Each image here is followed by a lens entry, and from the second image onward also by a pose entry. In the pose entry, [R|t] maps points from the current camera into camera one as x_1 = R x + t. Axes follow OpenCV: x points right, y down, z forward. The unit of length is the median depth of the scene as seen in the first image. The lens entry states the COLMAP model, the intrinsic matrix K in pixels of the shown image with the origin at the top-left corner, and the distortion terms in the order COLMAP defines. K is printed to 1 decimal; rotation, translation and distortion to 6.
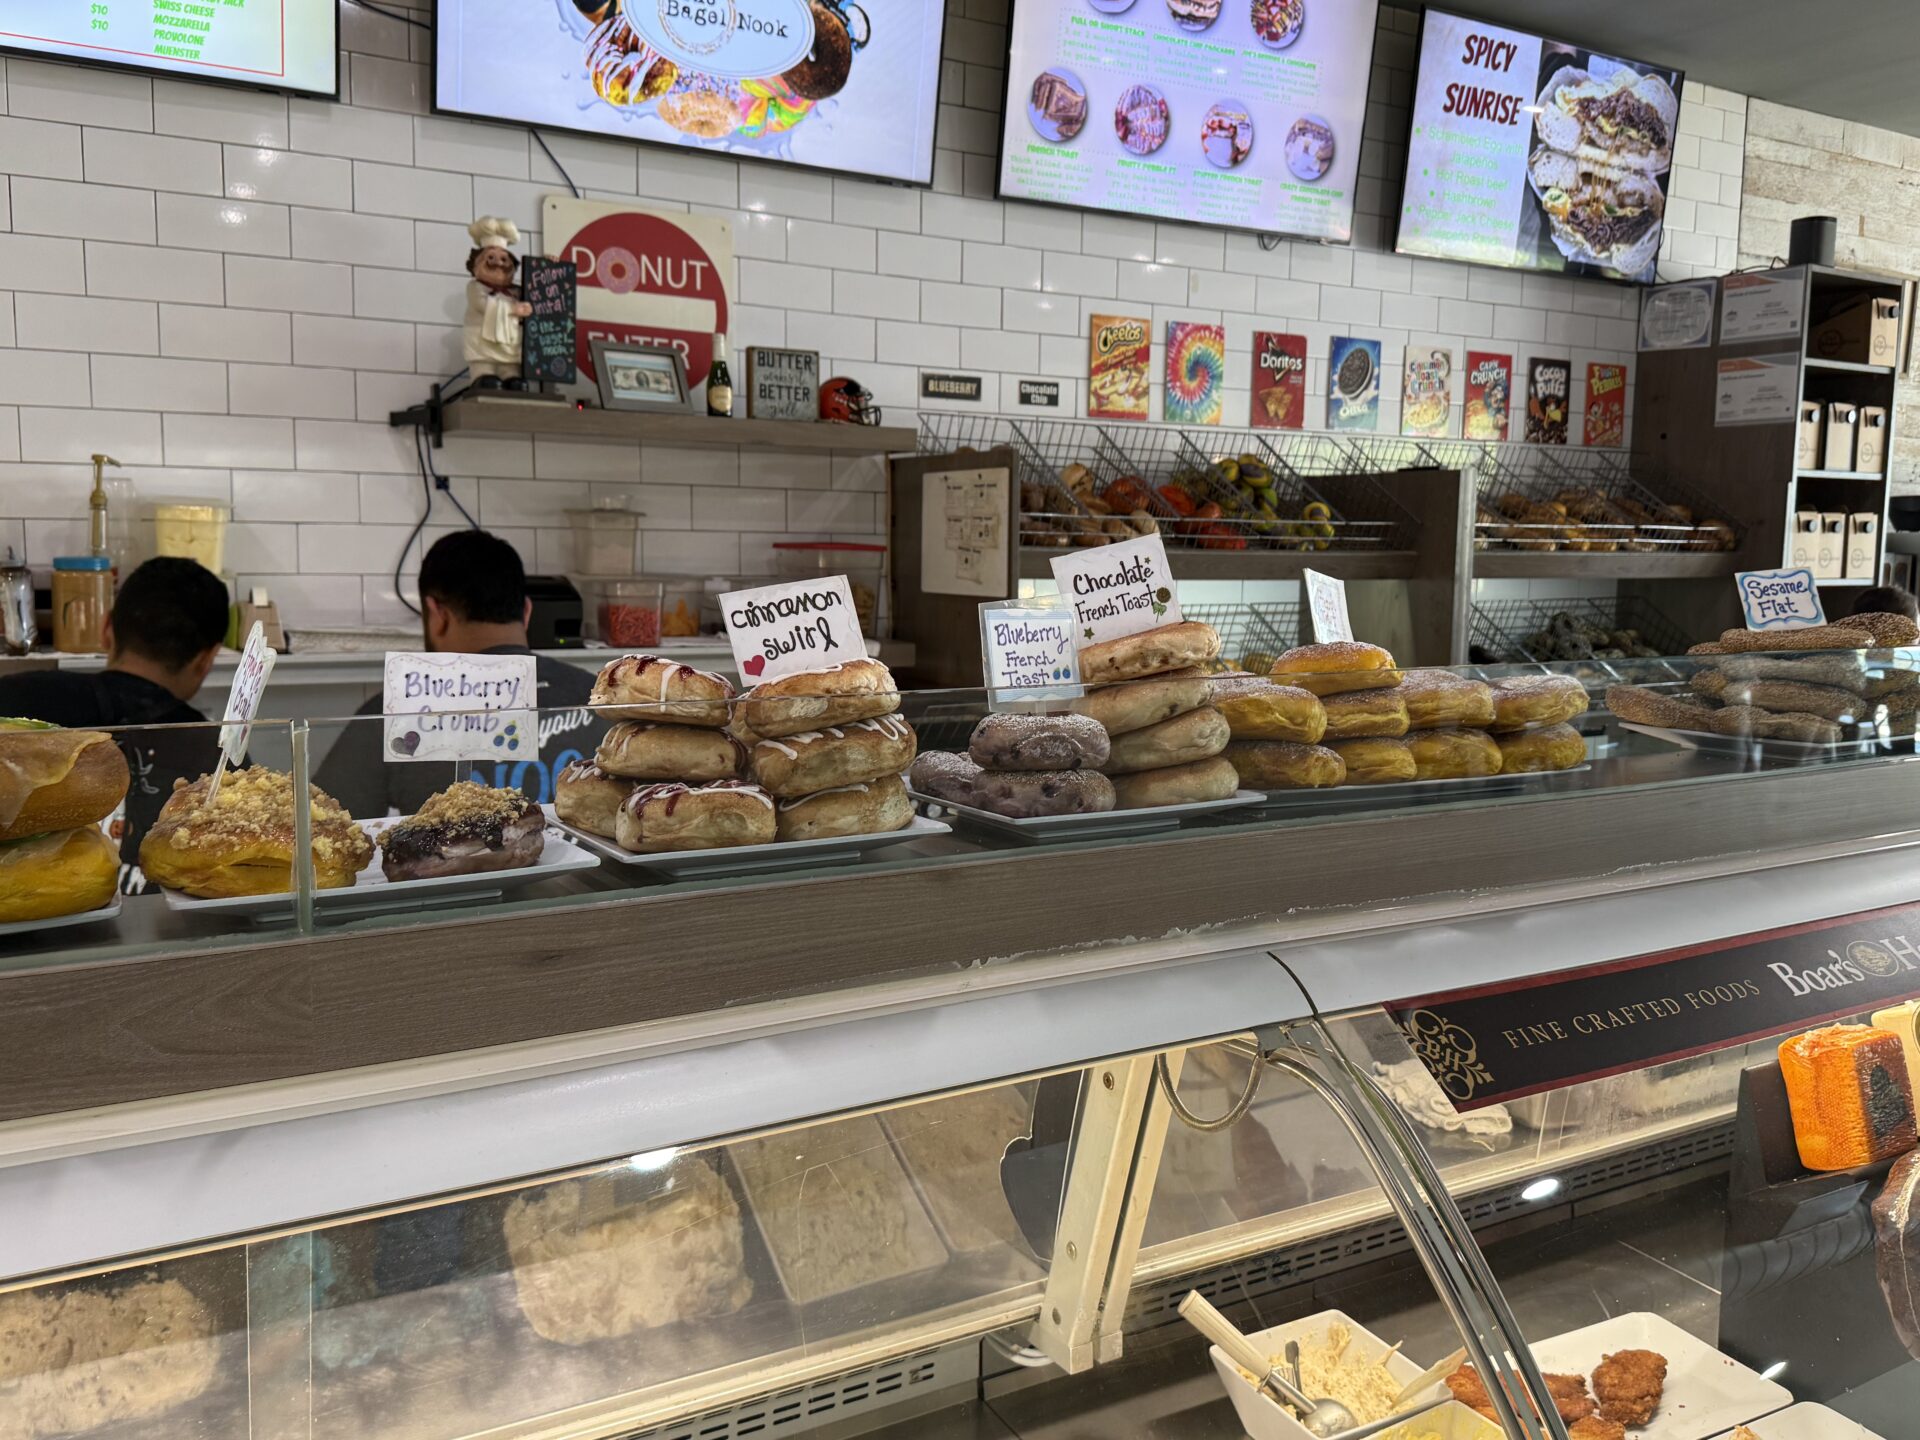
lens RADIAL K [[1528.6, 0, 960.0], [0, 1528.6, 720.0], [0, 0, 1]] dist [0.167132, -0.205361]
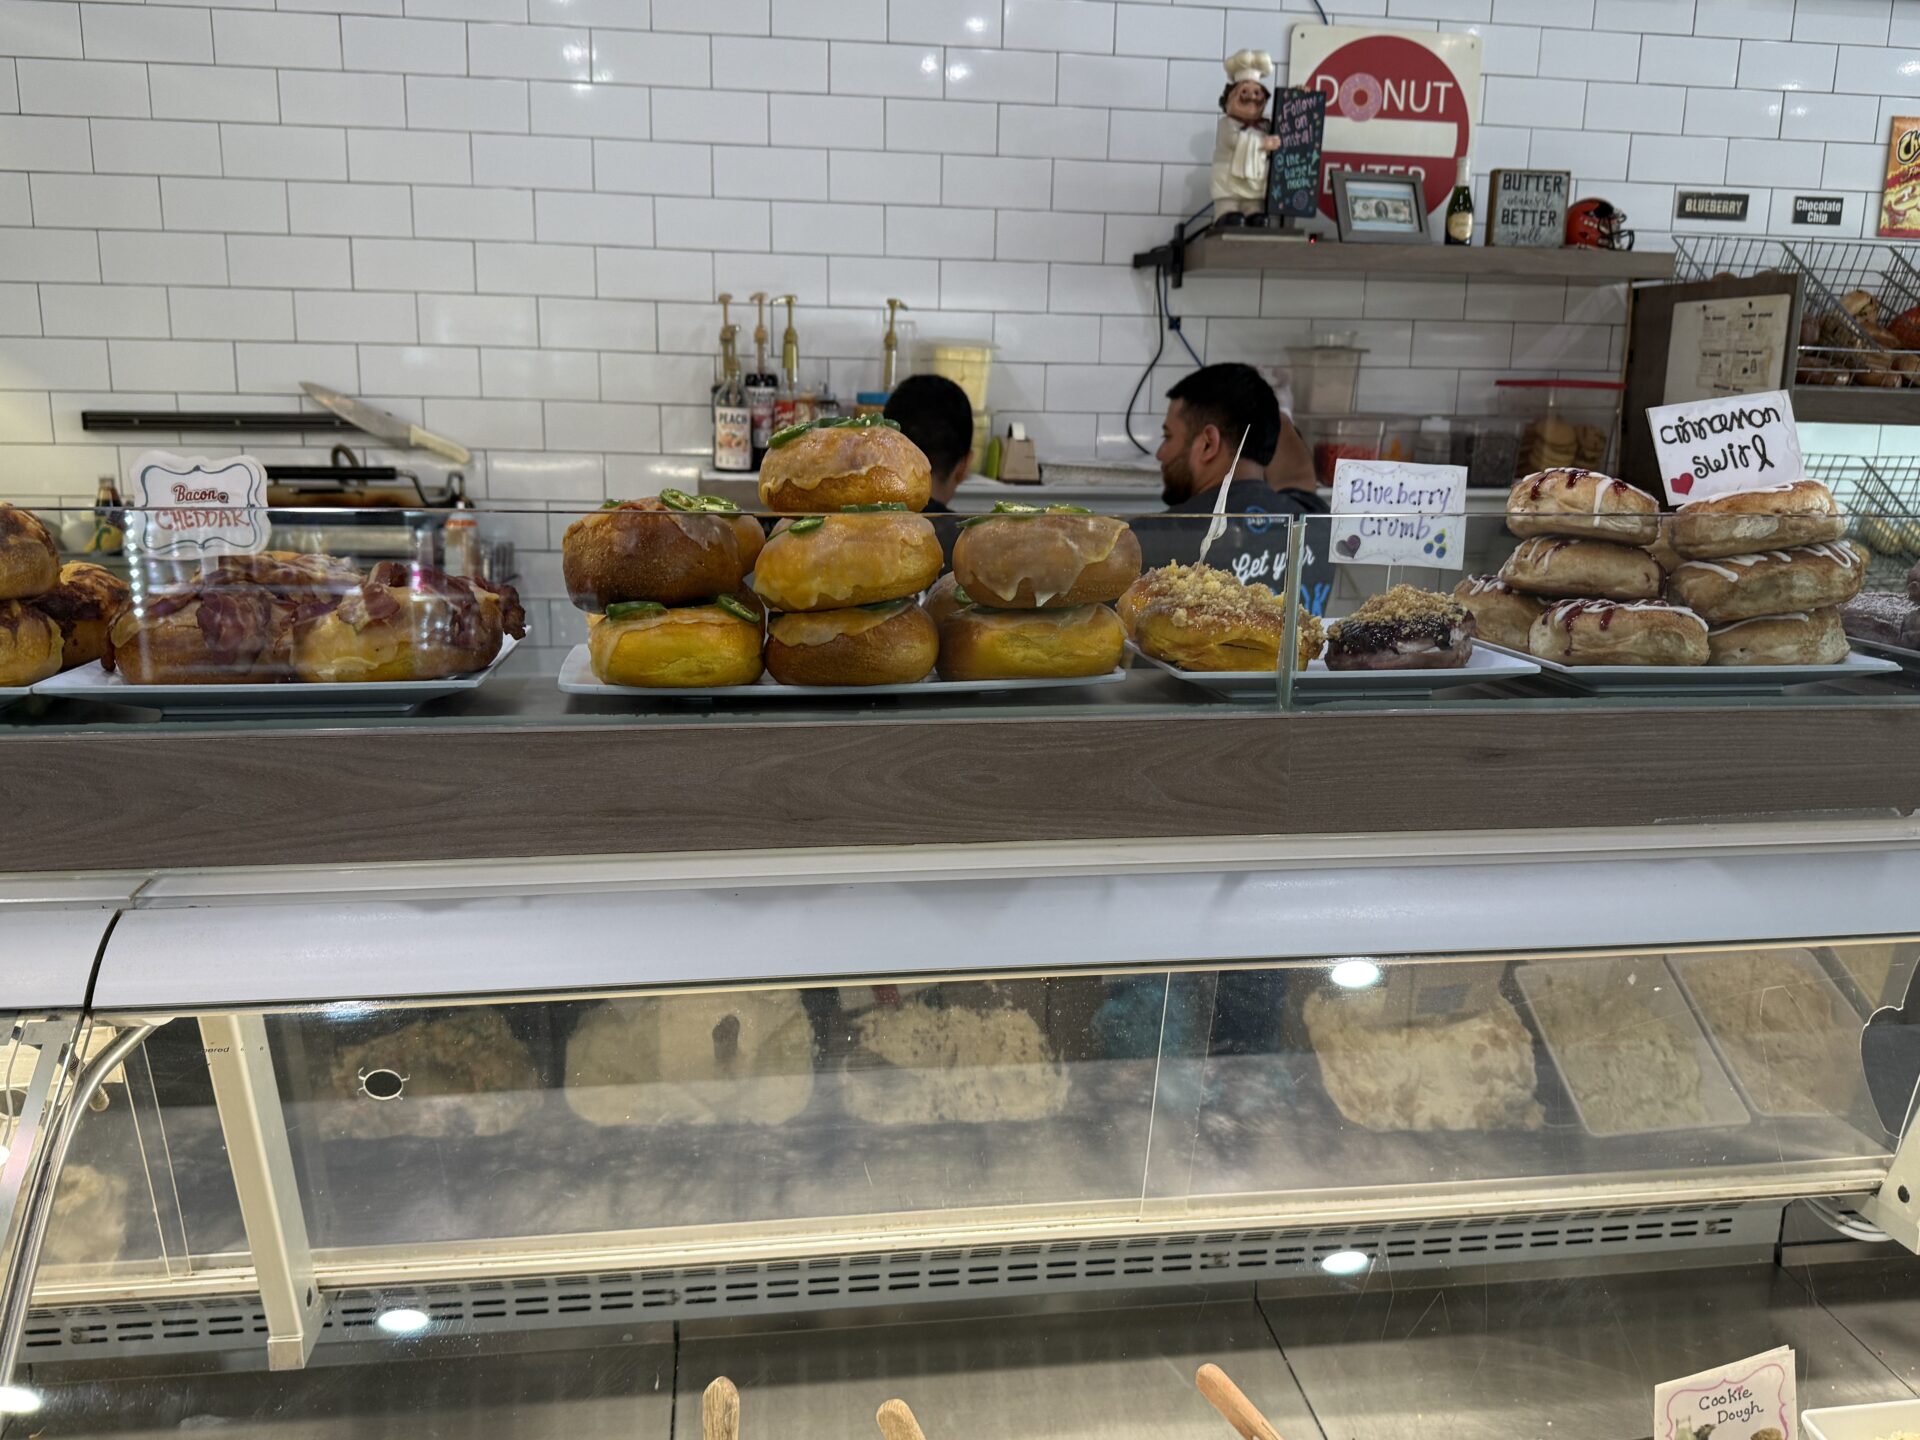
lens RADIAL K [[1560.4, 0, 960.0], [0, 1560.4, 720.0], [0, 0, 1]] dist [0.060106, -0.076721]
pose [[0.933075, 0.082430, -0.350108, -0.152739], [-0.050987, 0.993868, 0.098113, 0.029187], [0.356049, -0.073696, 0.931557, -0.071654]]
